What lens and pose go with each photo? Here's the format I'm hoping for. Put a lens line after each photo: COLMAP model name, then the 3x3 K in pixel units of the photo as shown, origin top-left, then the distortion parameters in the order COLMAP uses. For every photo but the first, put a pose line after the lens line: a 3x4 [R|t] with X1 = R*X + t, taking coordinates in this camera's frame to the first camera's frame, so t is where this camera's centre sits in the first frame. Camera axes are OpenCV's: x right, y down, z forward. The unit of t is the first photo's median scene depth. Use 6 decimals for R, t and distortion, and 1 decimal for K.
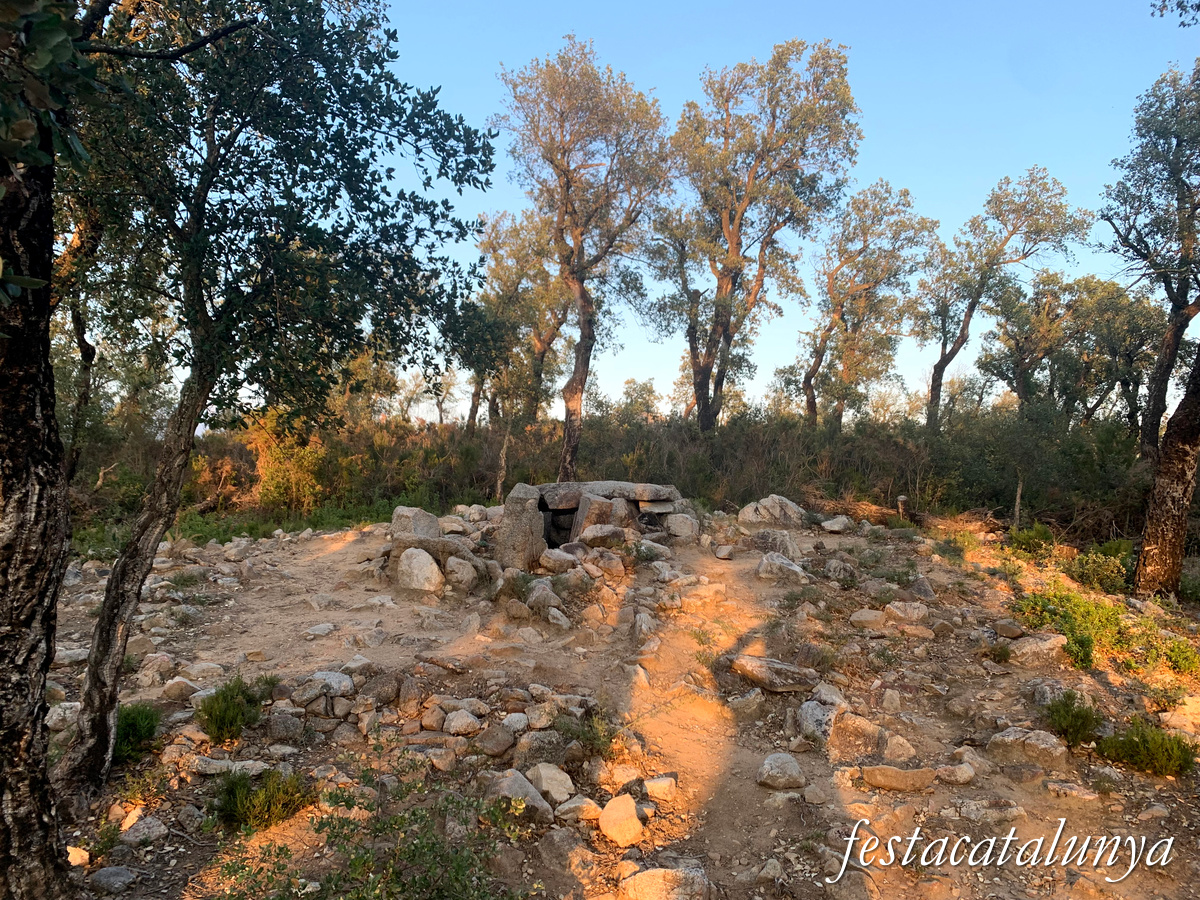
lens RADIAL K [[915.3, 0, 595.6], [0, 915.3, 451.5], [0, 0, 1]] dist [0.049832, -0.051816]
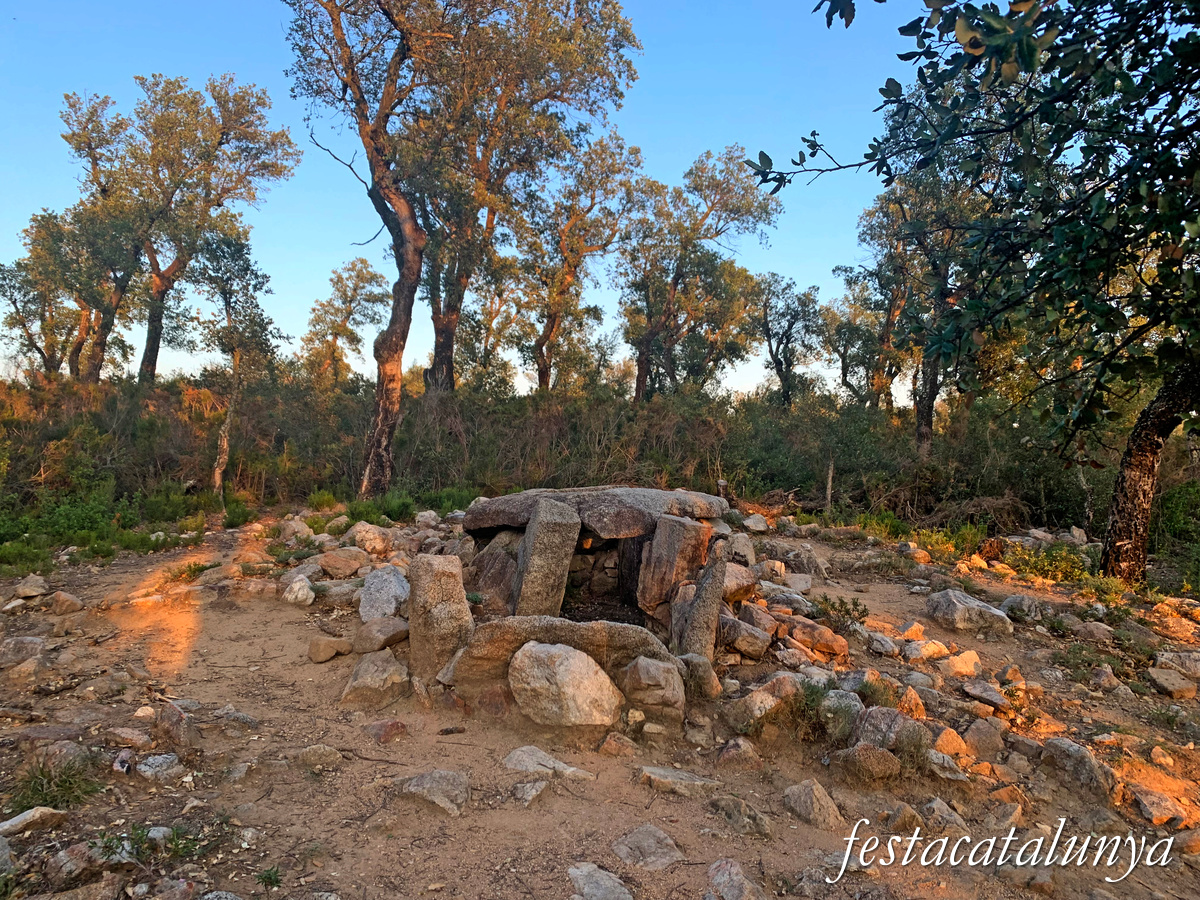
lens RADIAL K [[915.3, 0, 596.6], [0, 915.3, 446.8], [0, 0, 1]] dist [0.049832, -0.051816]
pose [[0.875096, -0.005765, 0.483915, -0.228708], [-0.011606, 0.999391, 0.032894, -0.014128], [-0.483810, -0.034401, 0.874497, 0.280230]]
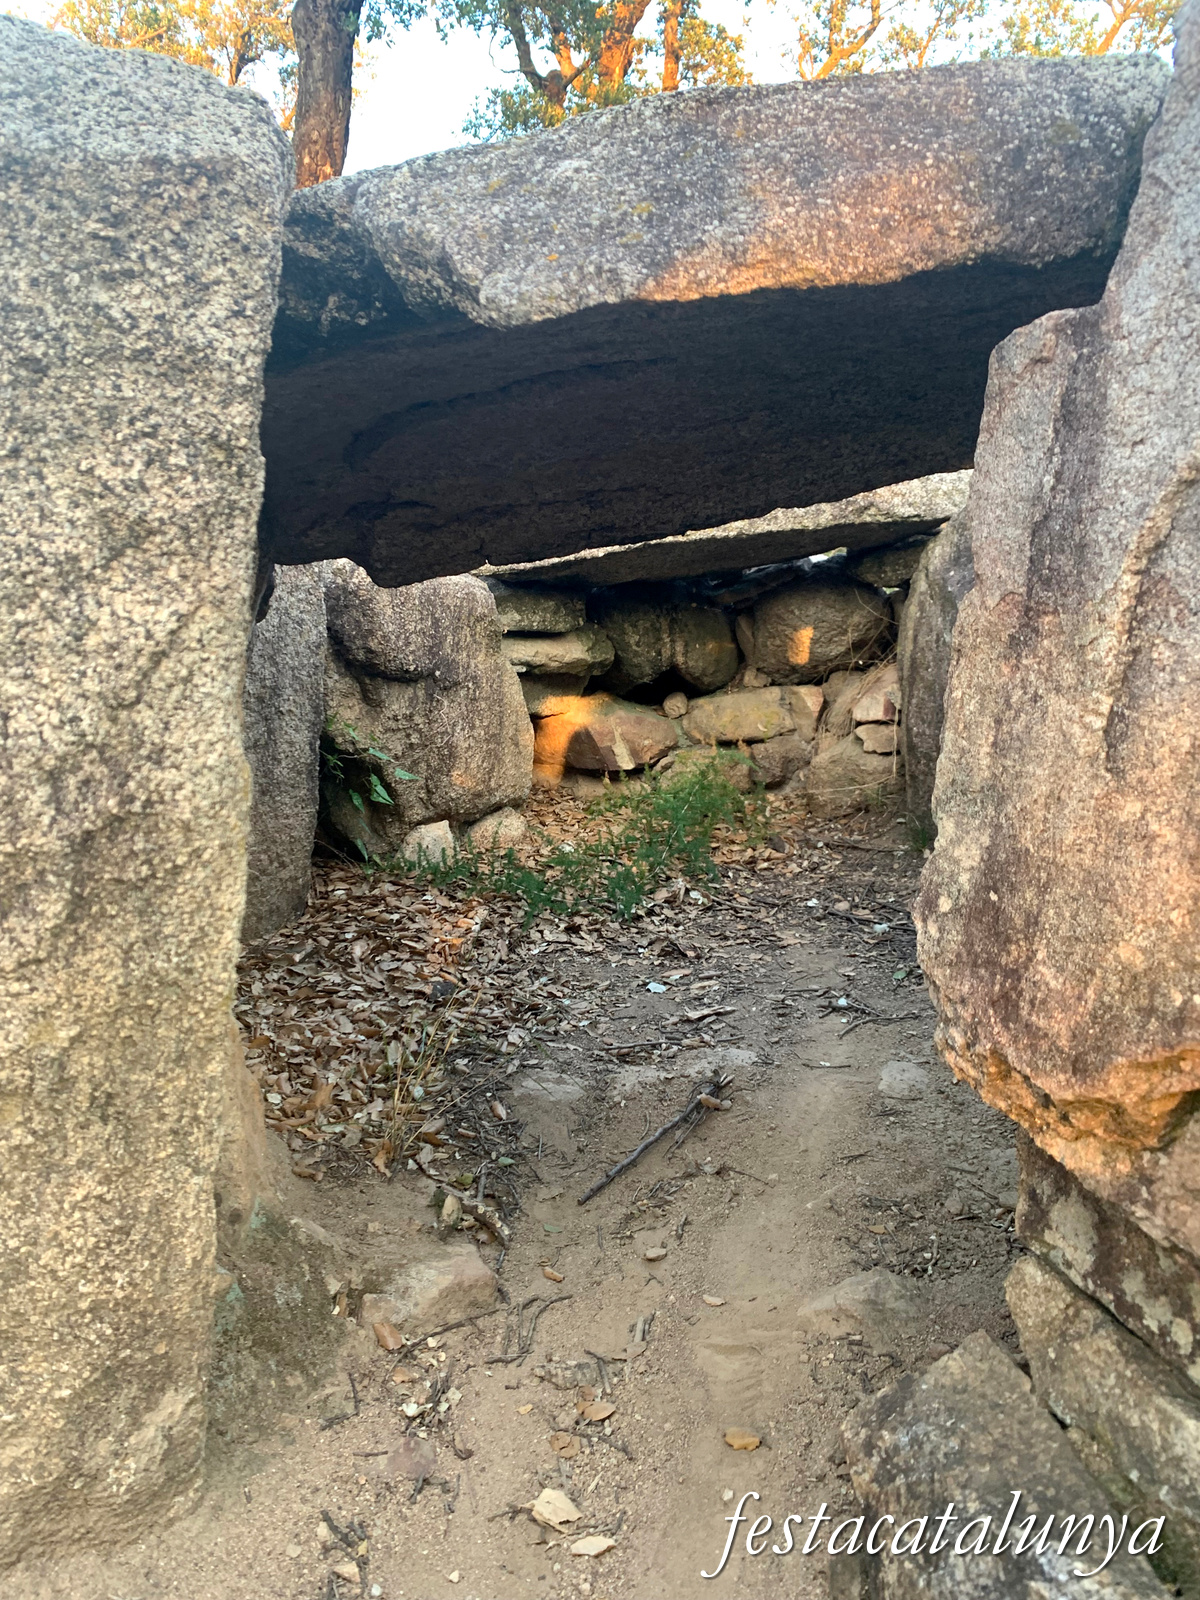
lens RADIAL K [[1220.4, 0, 578.4], [0, 1220.4, 780.0], [0, 0, 1]] dist [0.049832, -0.051816]
pose [[0.969239, -0.106037, 0.222108, -0.046231], [0.065209, 0.980818, 0.183695, 0.046491], [-0.237326, -0.163561, 0.957562, 0.572371]]
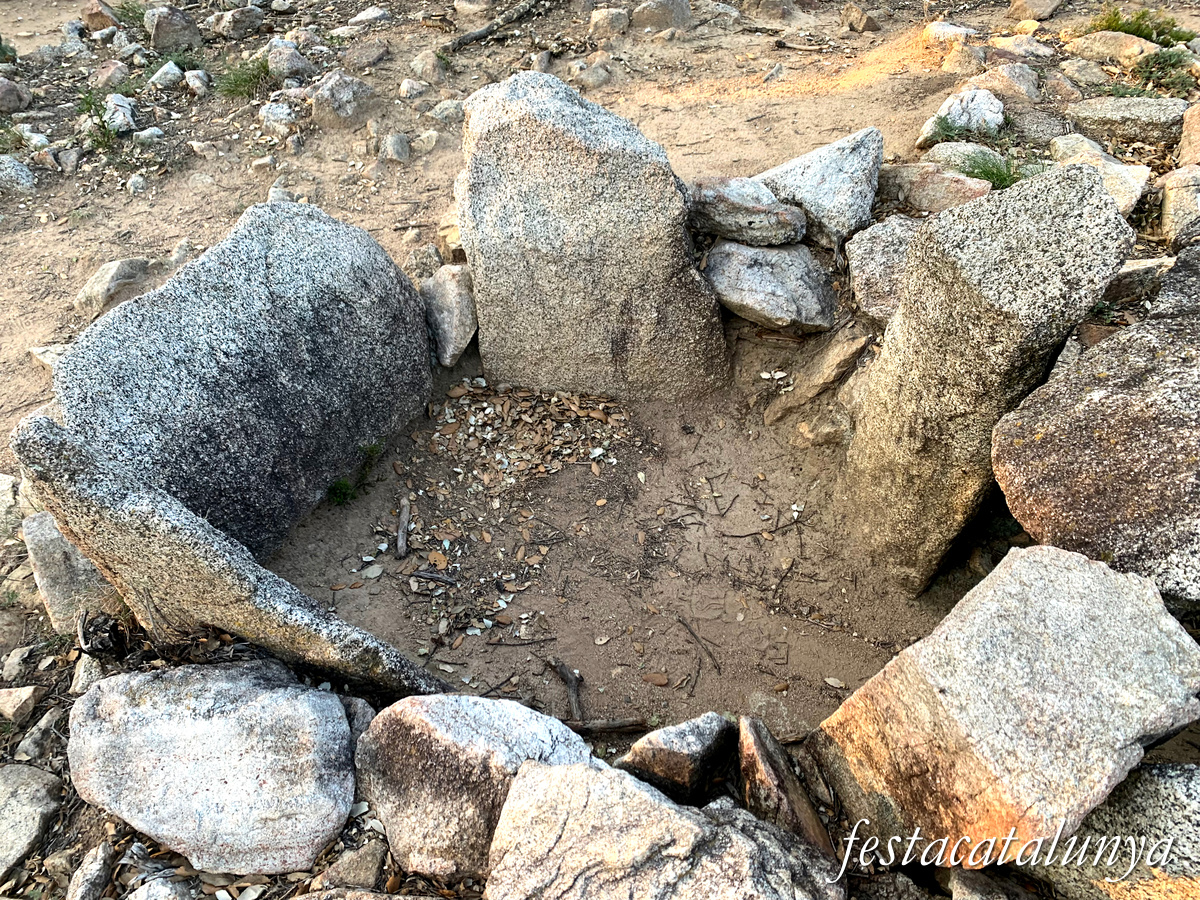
lens RADIAL K [[915.3, 0, 590.4], [0, 915.3, 459.8], [0, 0, 1]] dist [0.049832, -0.051816]
pose [[0.171147, 0.687102, -0.706116, 0.025864], [0.022737, 0.713745, 0.700036, -0.027799], [0.984983, -0.135864, 0.106532, 0.568239]]
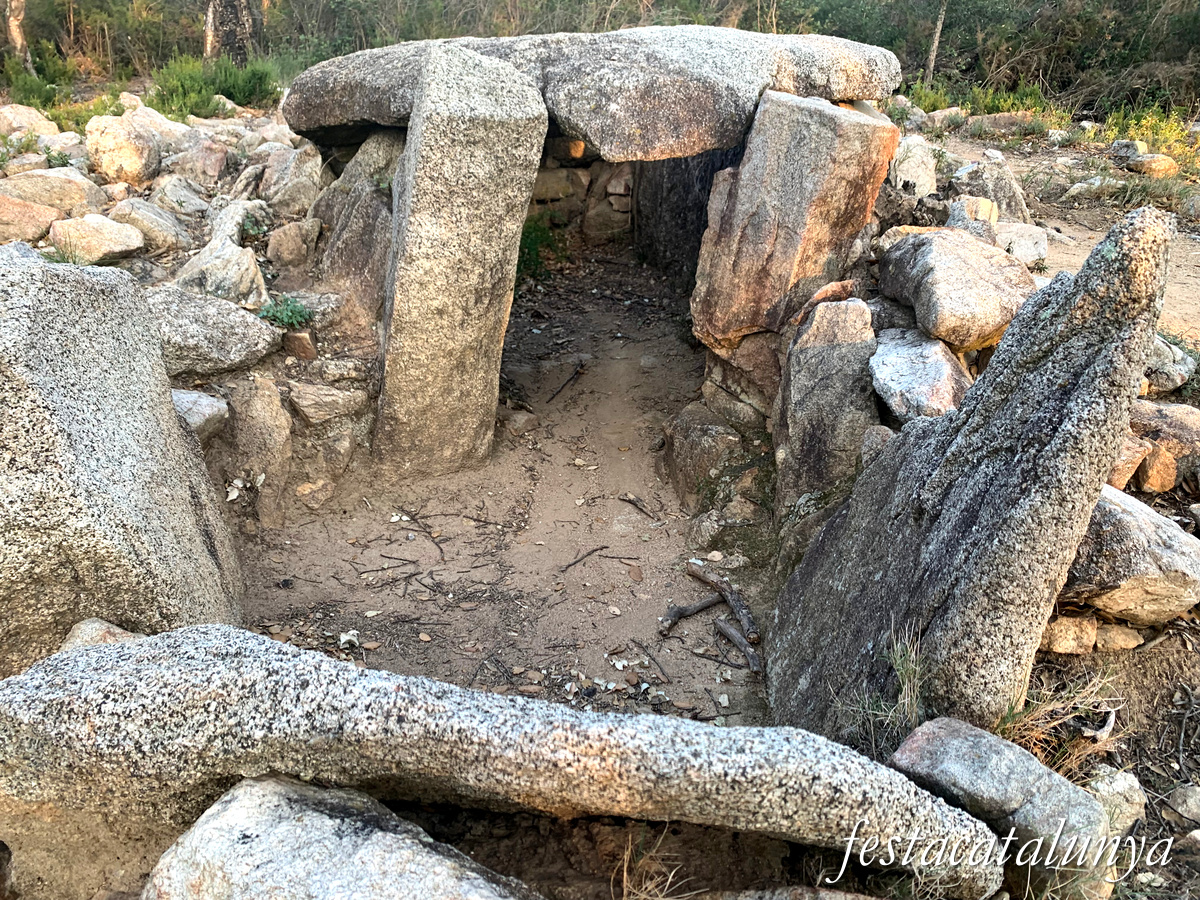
lens RADIAL K [[915.3, 0, 591.8], [0, 915.3, 456.8], [0, 0, 1]] dist [0.049832, -0.051816]
pose [[0.877230, -0.215876, 0.428795, -0.112262], [-0.008053, 0.886448, 0.462758, 0.011764], [-0.480003, -0.409398, 0.775881, 0.488240]]
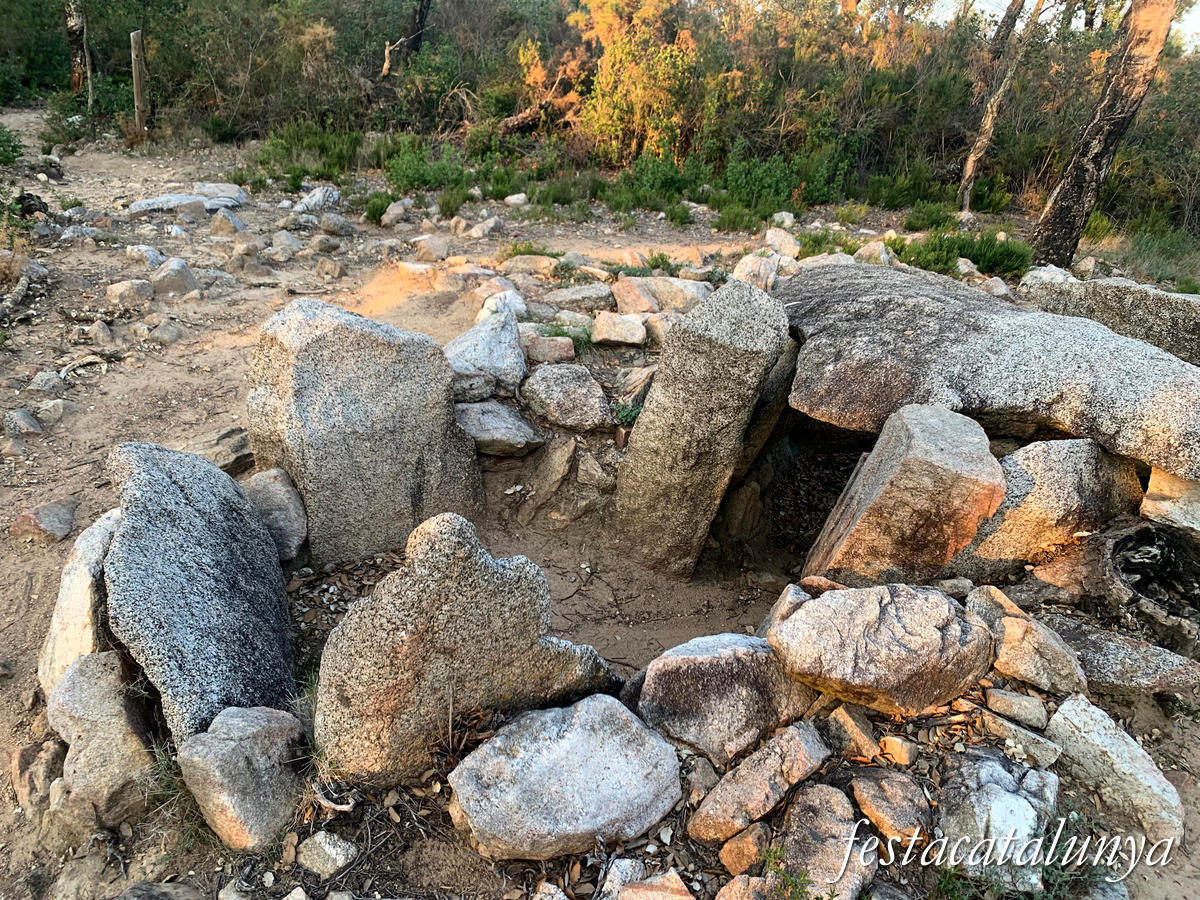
lens RADIAL K [[915.3, 0, 592.2], [0, 915.3, 453.7], [0, 0, 1]] dist [0.049832, -0.051816]
pose [[0.836448, 0.320071, -0.444870, 0.013515], [-0.112517, 0.894739, 0.432182, -0.025978], [0.536371, -0.311443, 0.784417, 0.457731]]
